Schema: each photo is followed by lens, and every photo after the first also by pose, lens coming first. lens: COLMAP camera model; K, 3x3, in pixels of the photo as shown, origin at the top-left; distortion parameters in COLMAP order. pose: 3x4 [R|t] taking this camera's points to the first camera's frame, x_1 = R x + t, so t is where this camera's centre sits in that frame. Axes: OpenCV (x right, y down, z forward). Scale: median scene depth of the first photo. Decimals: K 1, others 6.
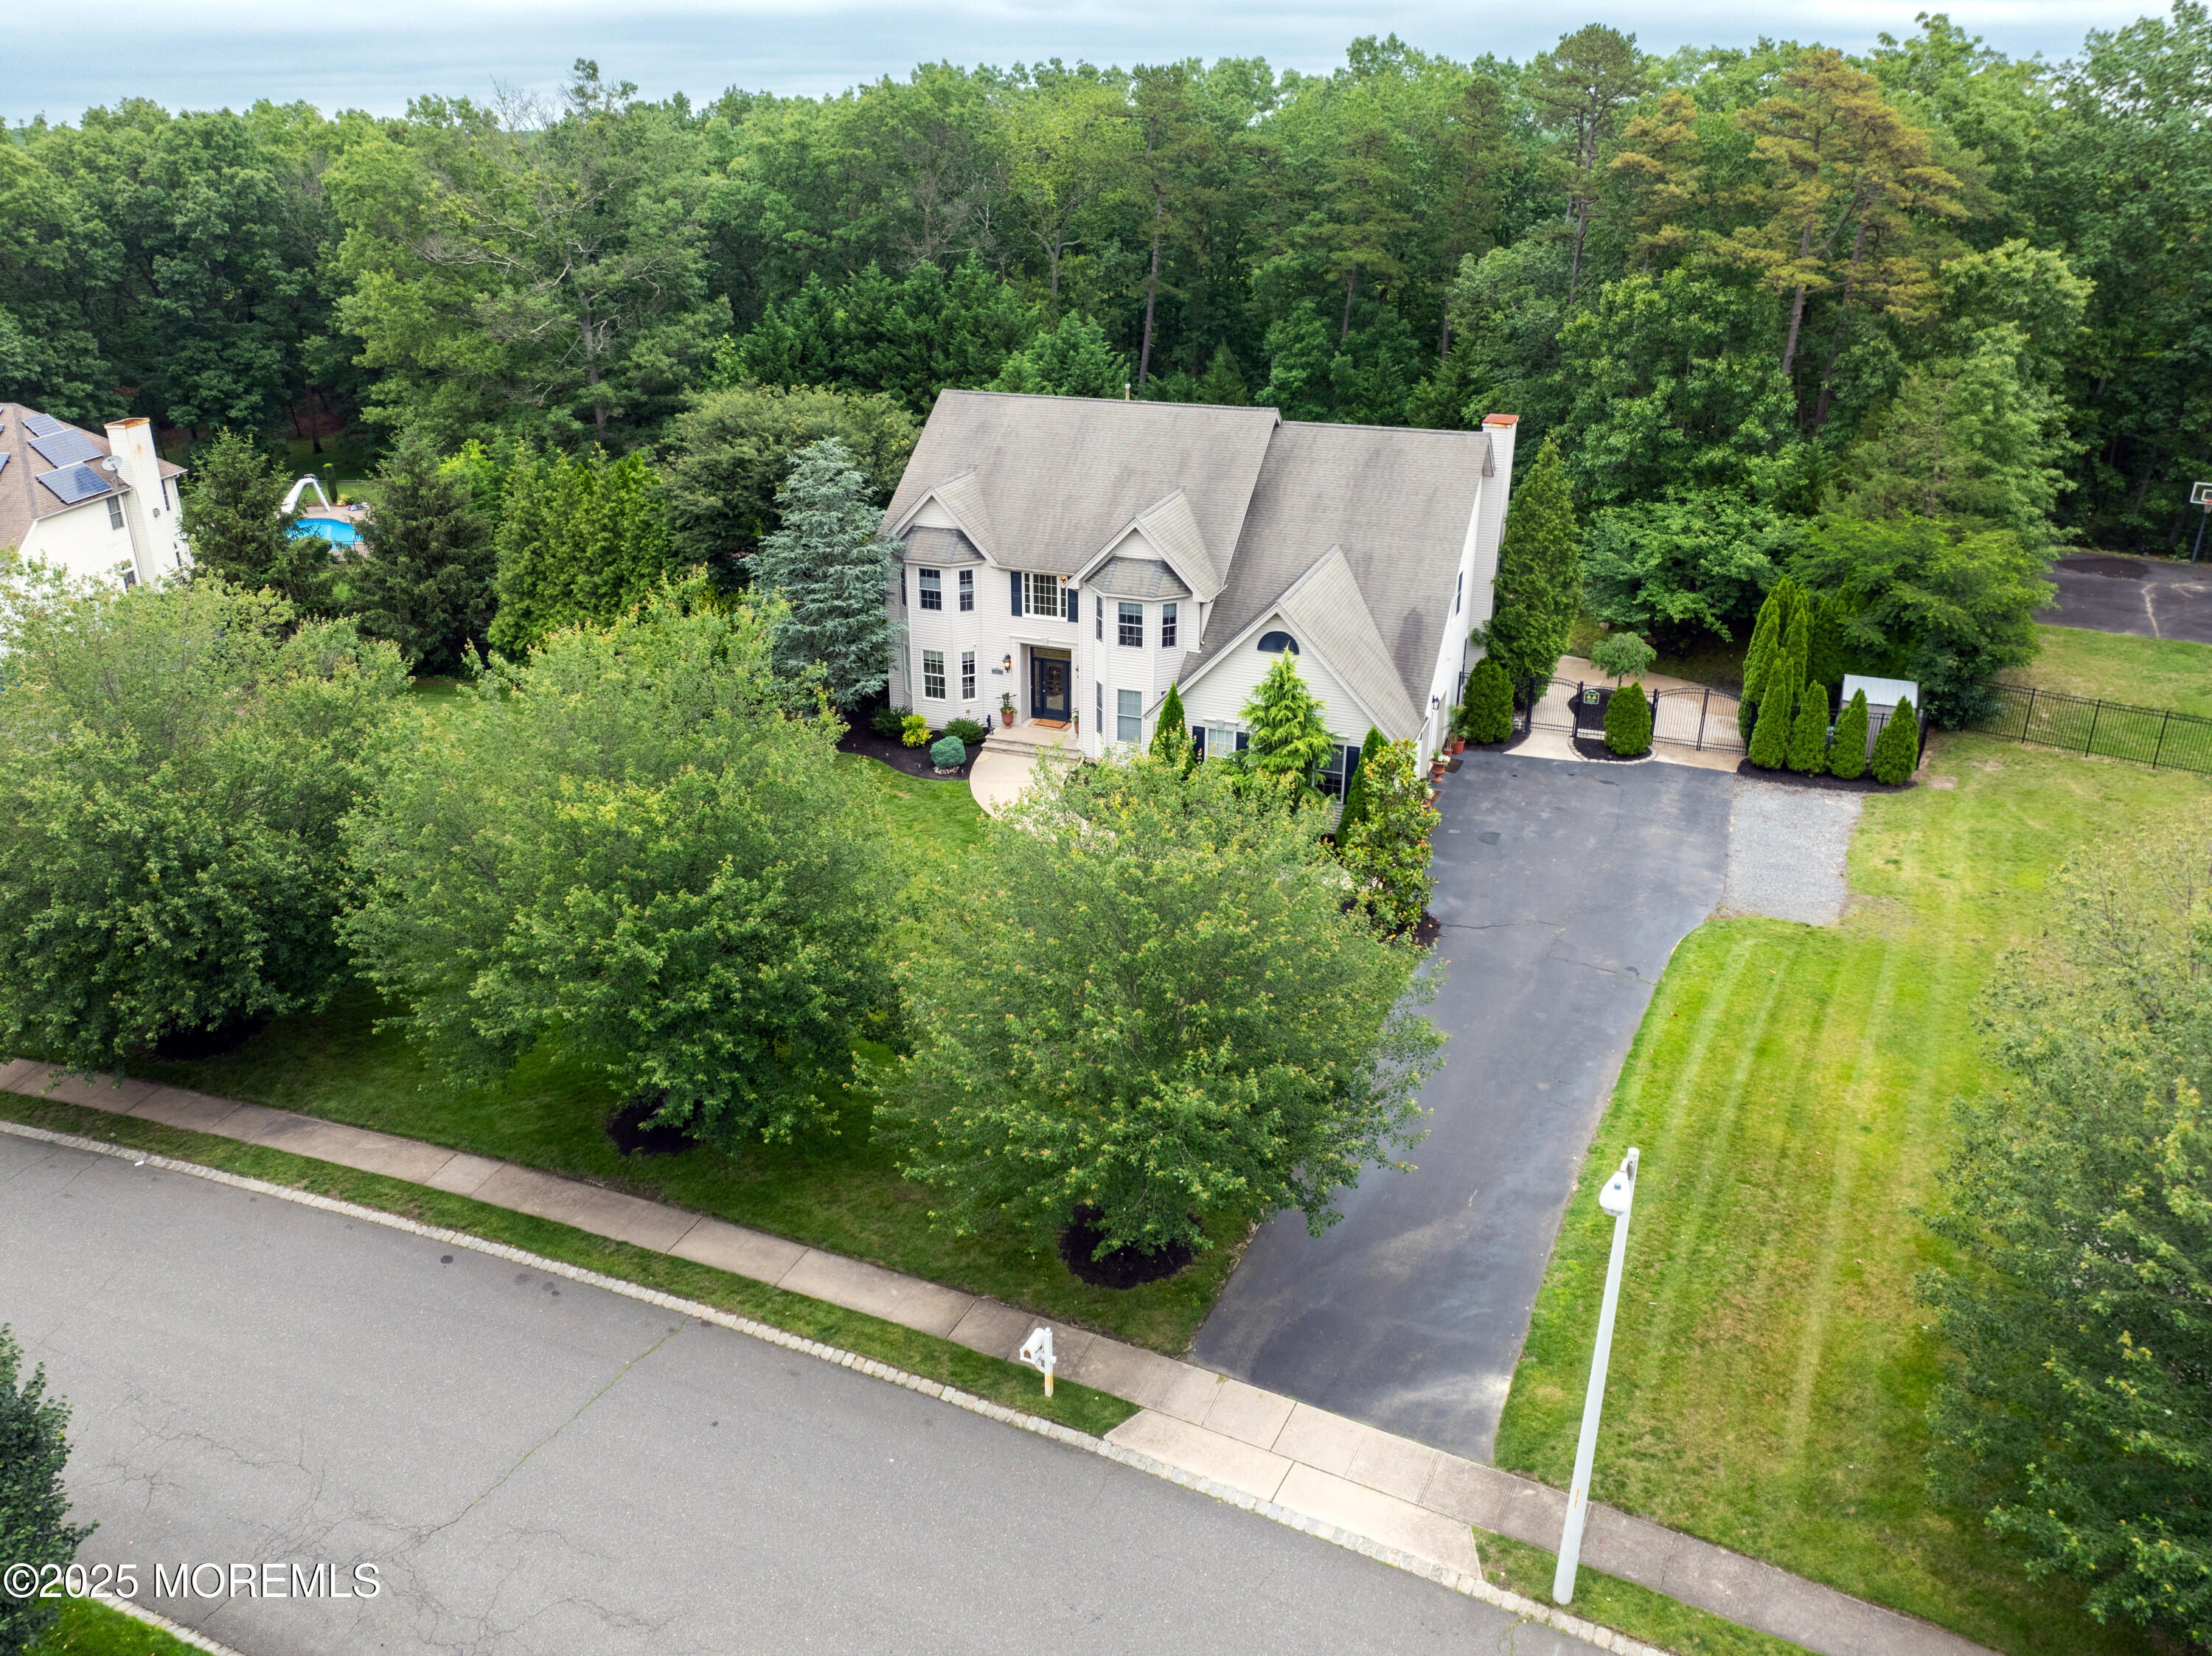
lens RADIAL K [[1763.2, 0, 992.3], [0, 1763.2, 745.6], [0, 0, 1]] dist [-0.034268, -0.005189]
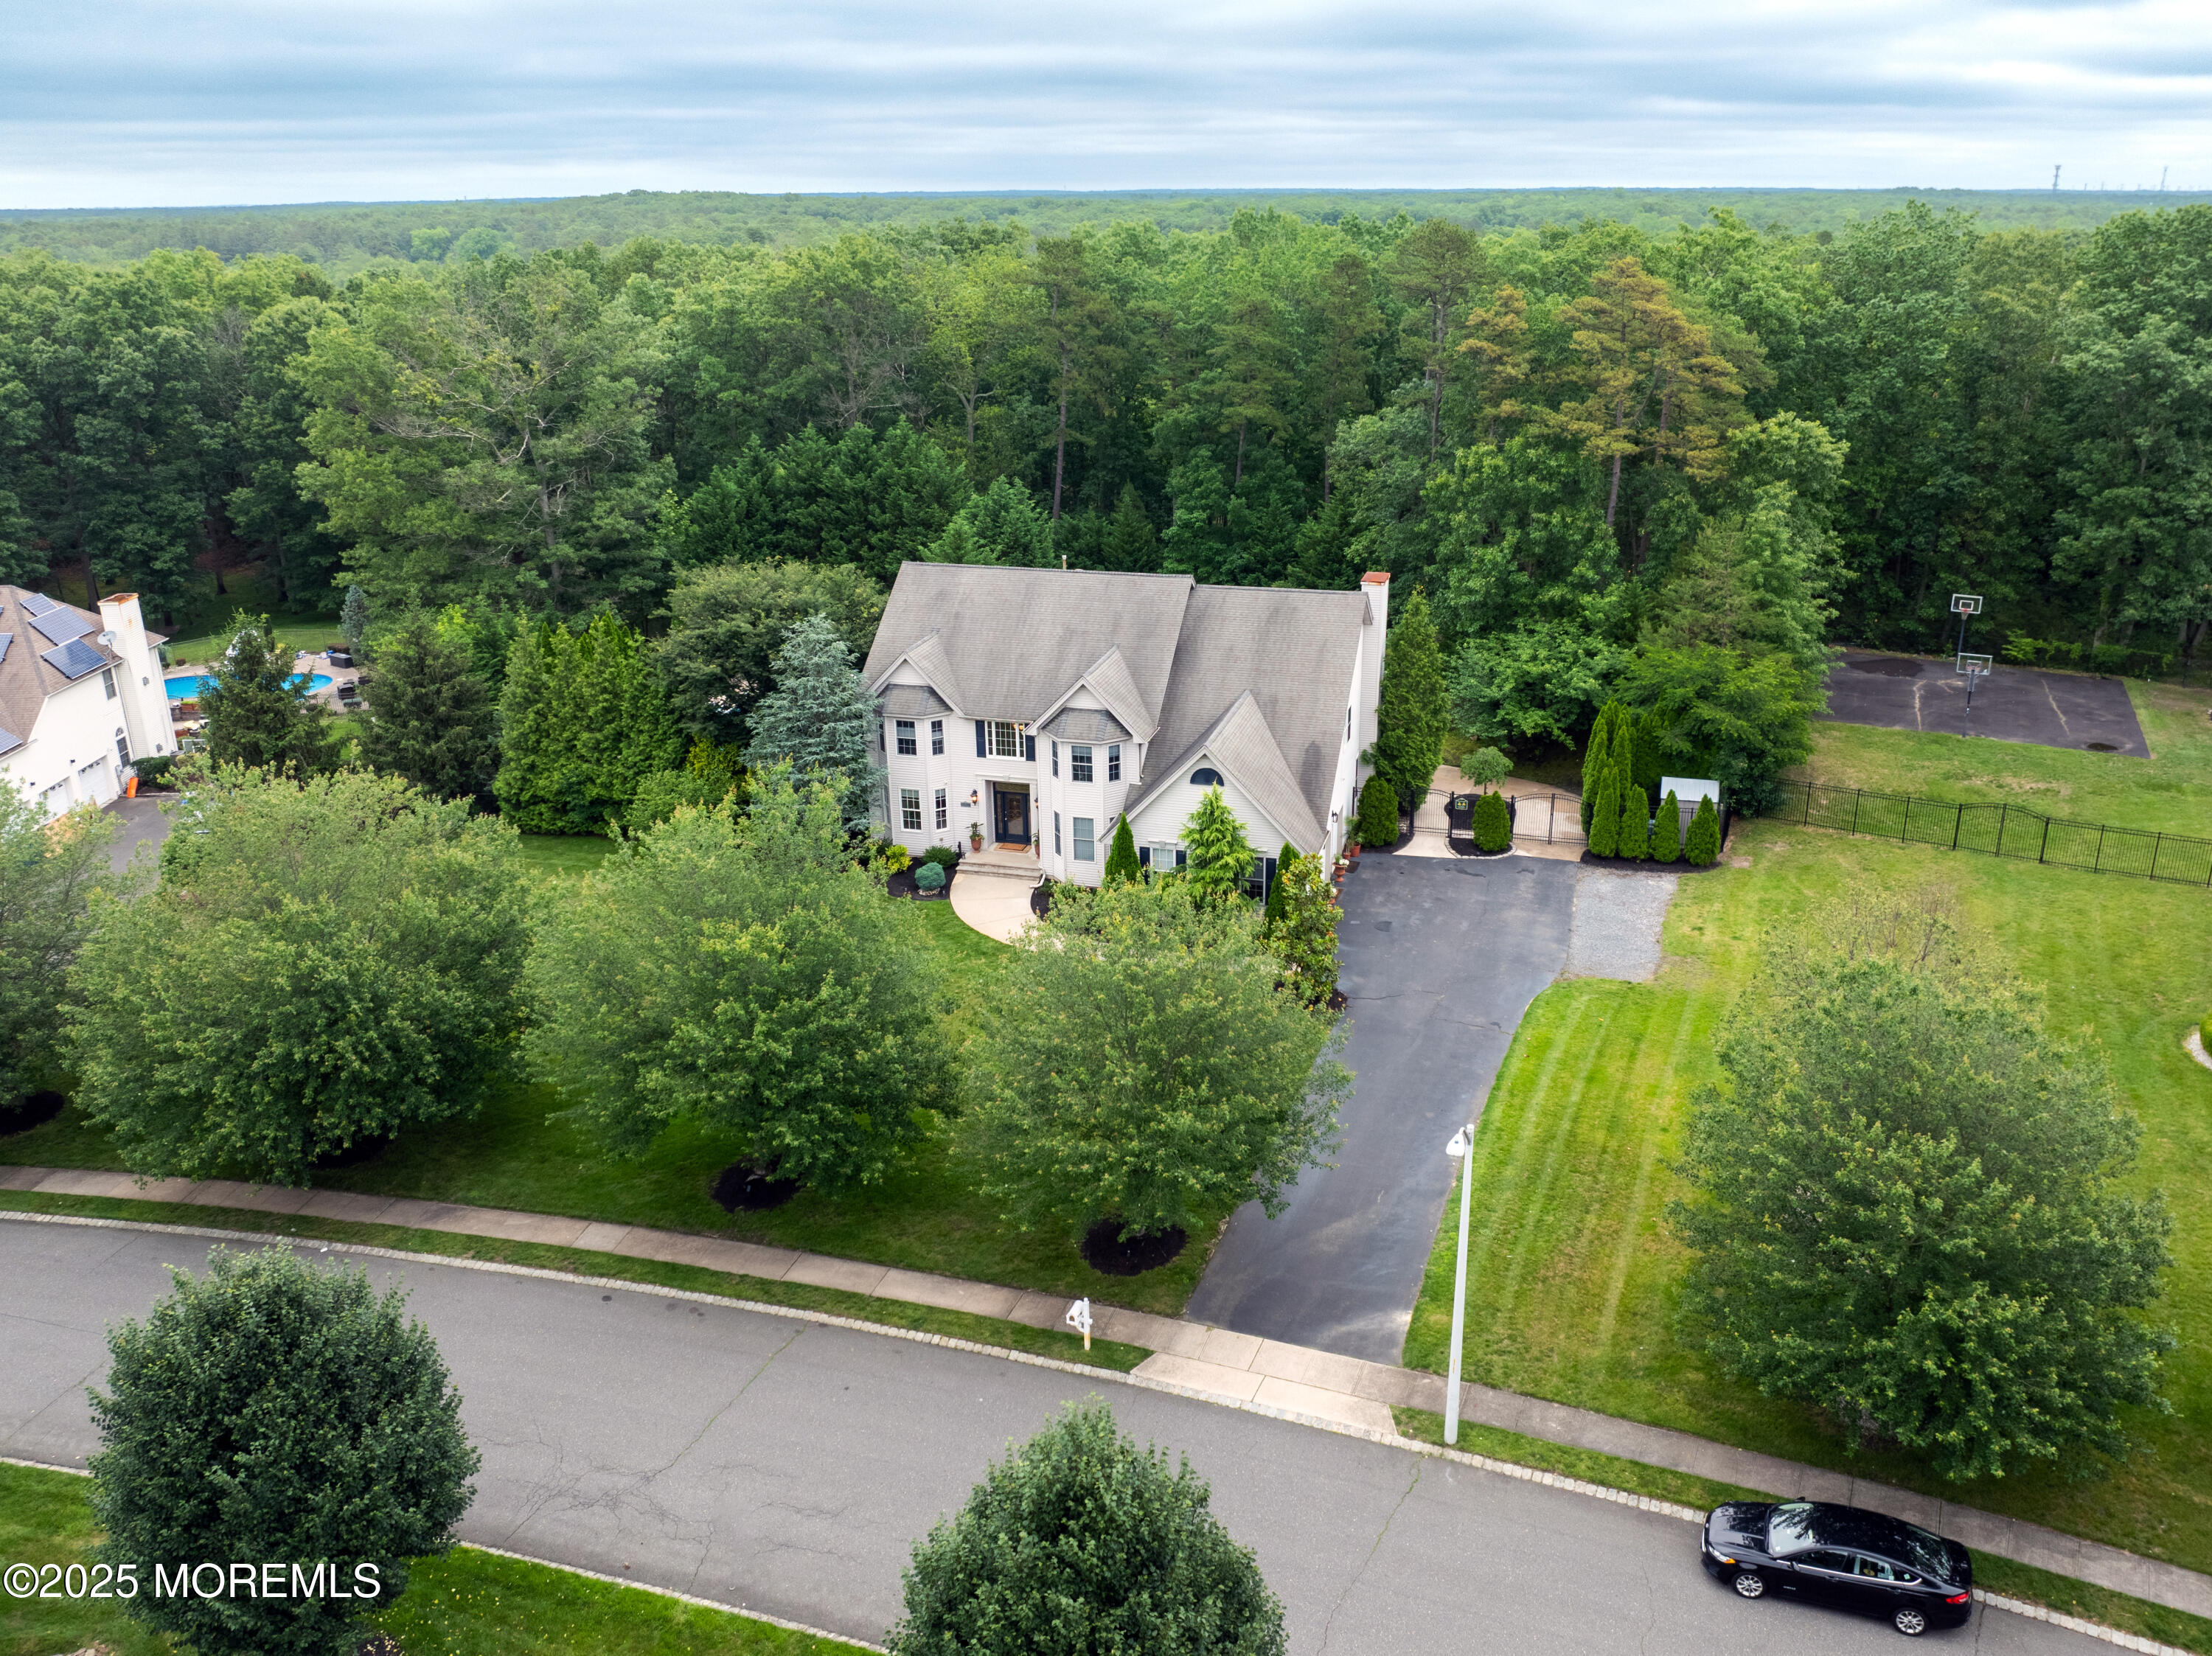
lens RADIAL K [[1763.2, 0, 1085.0], [0, 1763.2, 827.9], [0, 0, 1]] dist [-0.034268, -0.005189]
pose [[0.993308, -0.046434, 0.105747, -0.044081], [0.047573, 0.998834, -0.008274, -0.013495], [-0.105240, 0.013249, 0.994359, -0.174991]]
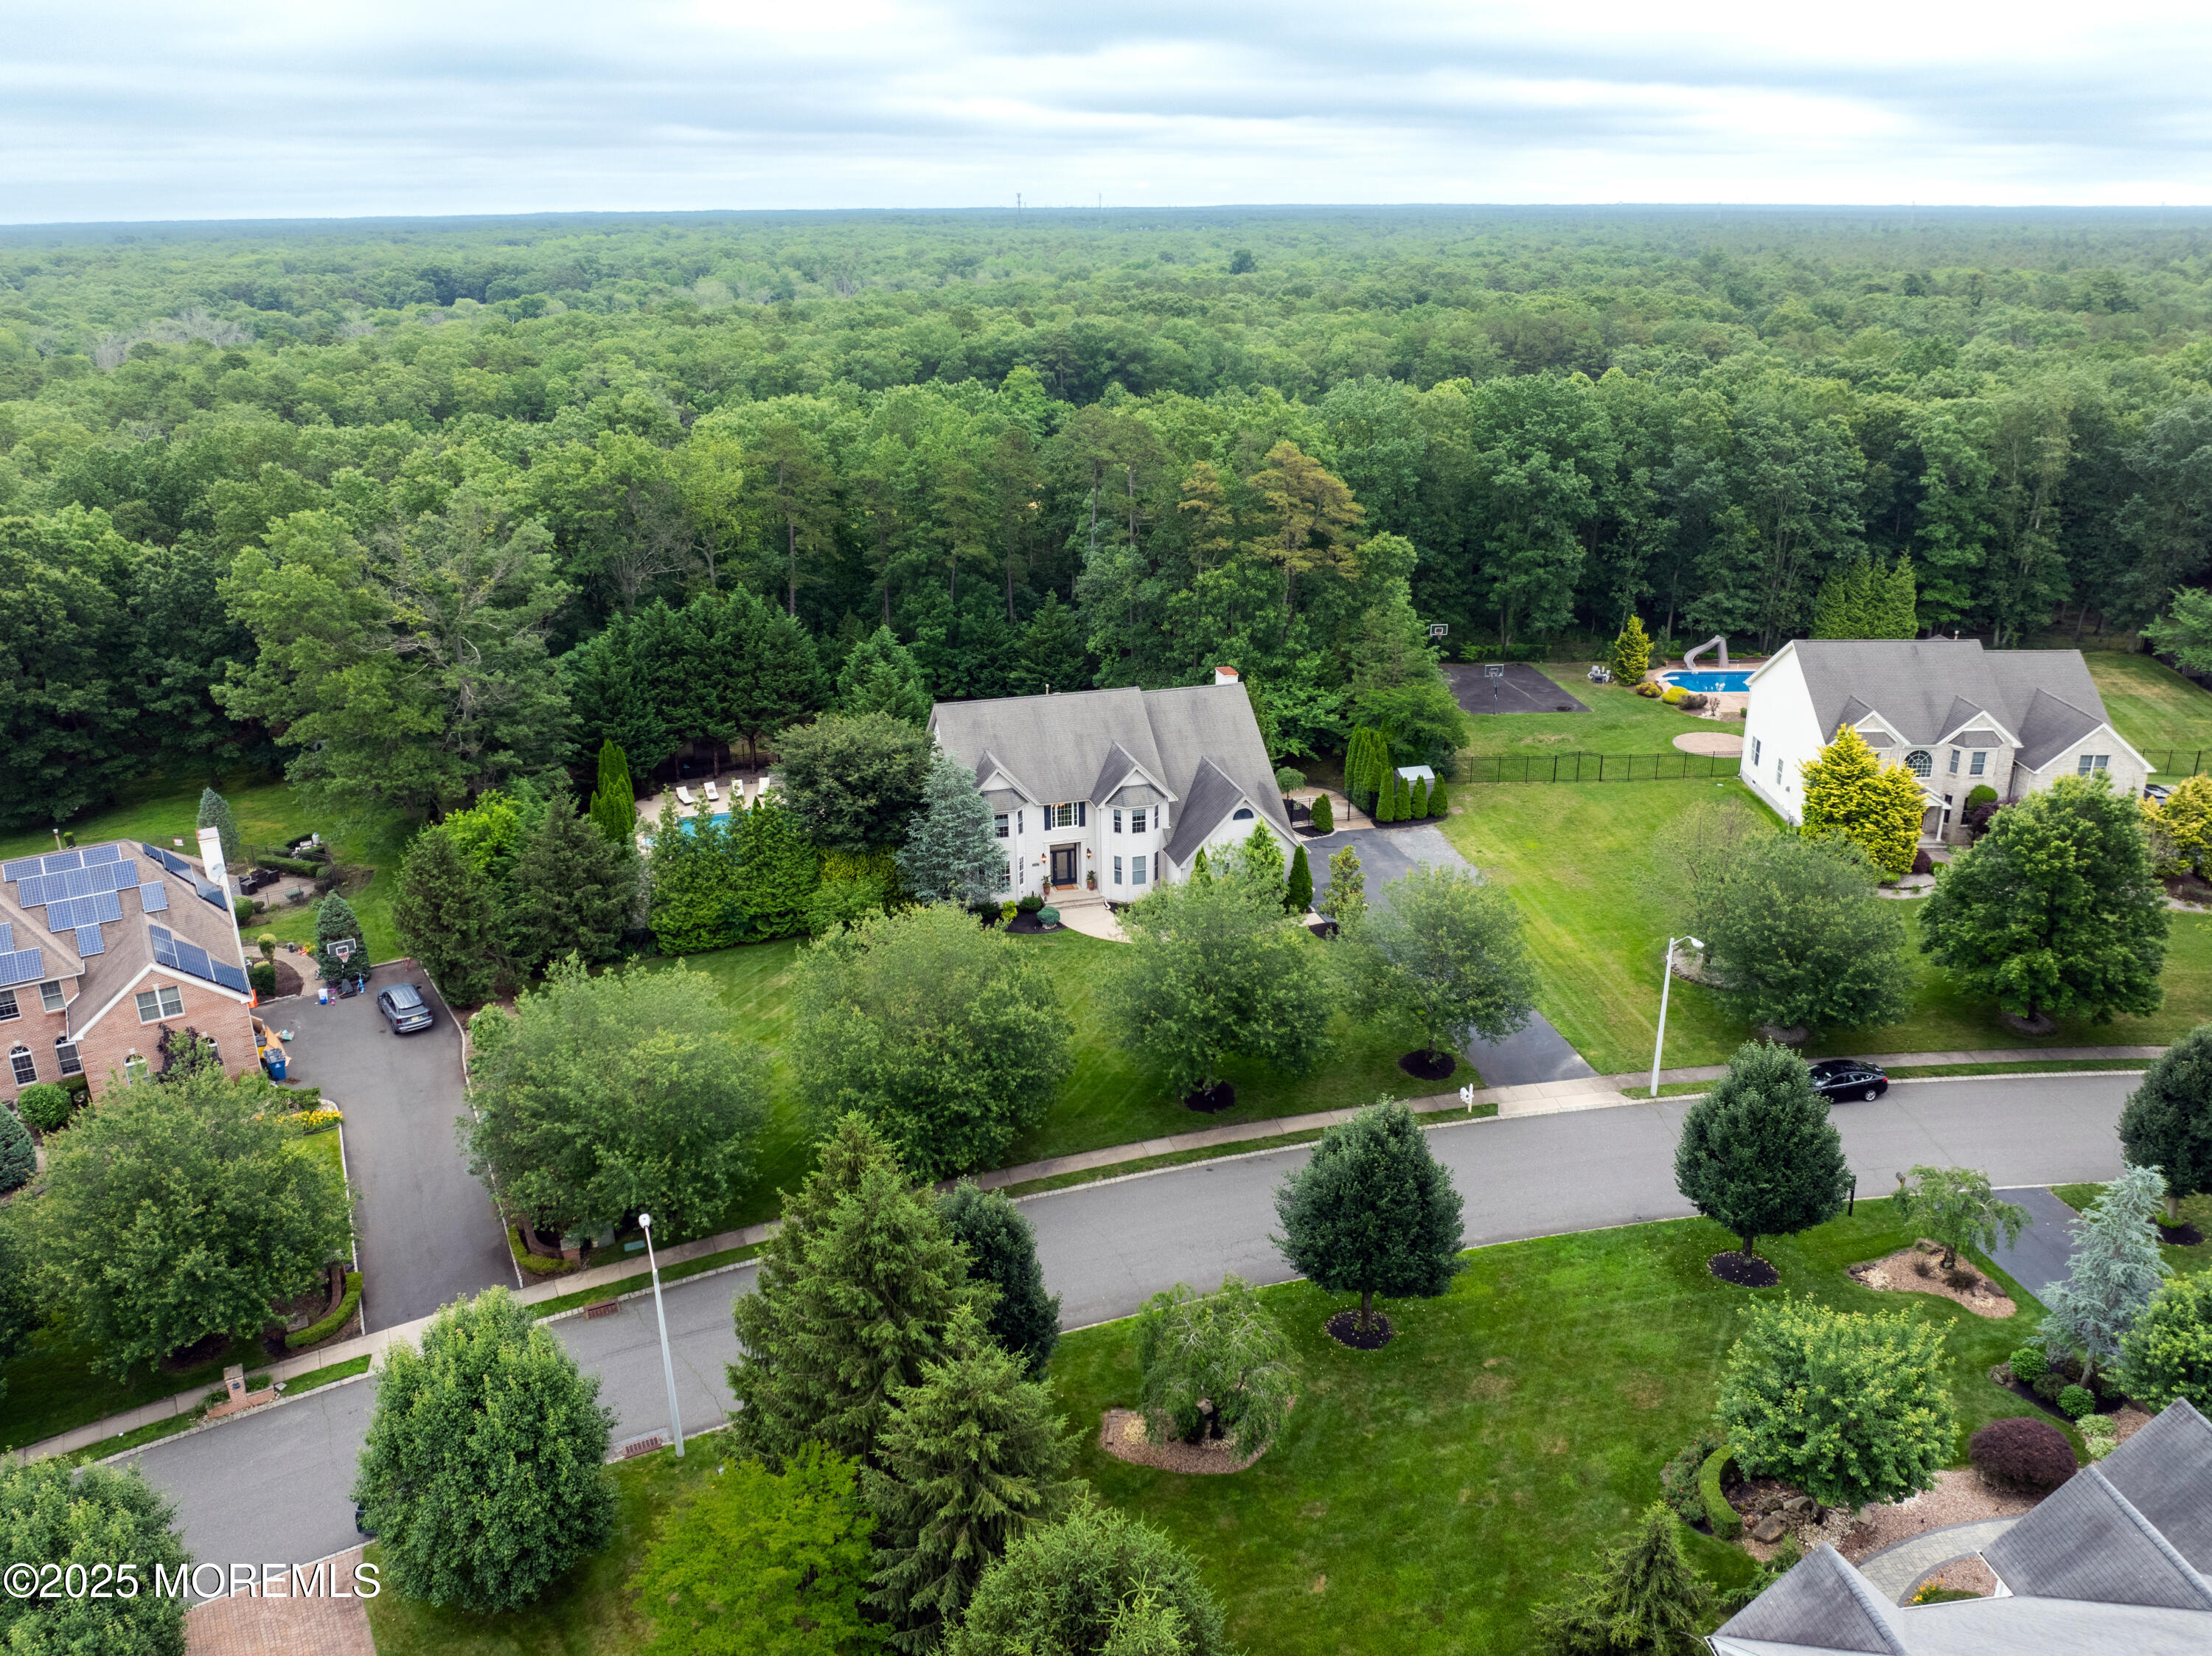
lens RADIAL K [[1763.2, 0, 1091.6], [0, 1763.2, 835.9], [0, 0, 1]] dist [-0.034268, -0.005189]
pose [[0.787443, -0.218299, 0.576437, -0.943507], [0.224321, 0.972549, 0.061874, -0.165081], [-0.574120, 0.080585, 0.814796, -0.420008]]
